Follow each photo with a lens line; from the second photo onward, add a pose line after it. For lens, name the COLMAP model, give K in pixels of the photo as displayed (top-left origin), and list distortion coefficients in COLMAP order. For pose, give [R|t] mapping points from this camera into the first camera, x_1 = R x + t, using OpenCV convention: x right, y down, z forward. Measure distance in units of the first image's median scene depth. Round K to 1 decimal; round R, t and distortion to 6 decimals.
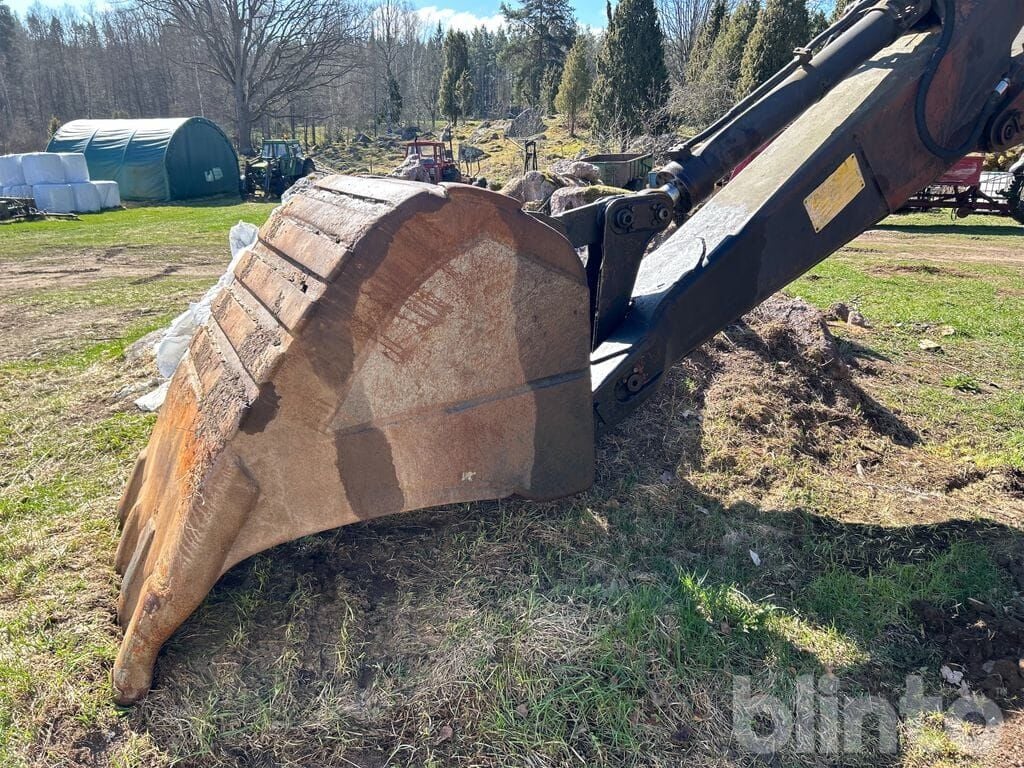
lens RADIAL K [[778.3, 0, 514.4], [0, 778.3, 380.9], [0, 0, 1]] dist [0.057015, -0.055100]
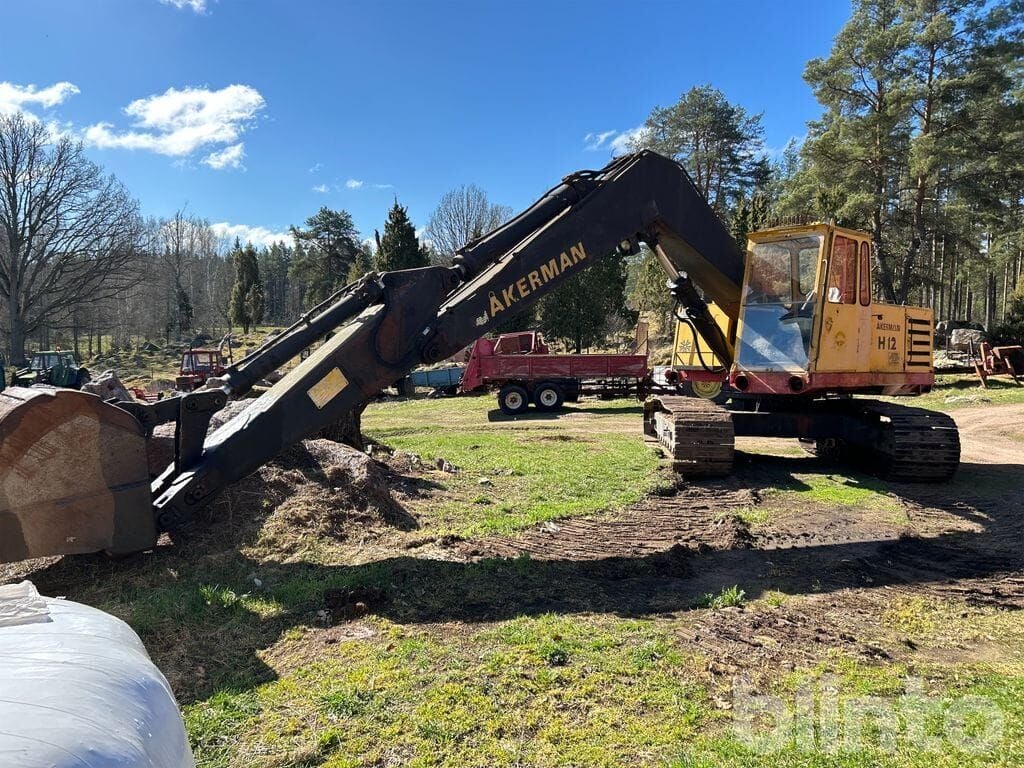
lens RADIAL K [[778.3, 0, 514.4], [0, 778.3, 380.9], [0, 0, 1]] dist [0.057015, -0.055100]
pose [[0.970819, -0.032174, 0.237647, 0.075388], [0.089535, 0.967932, -0.234716, 0.041046], [-0.222474, 0.249144, 0.942567, -0.157564]]
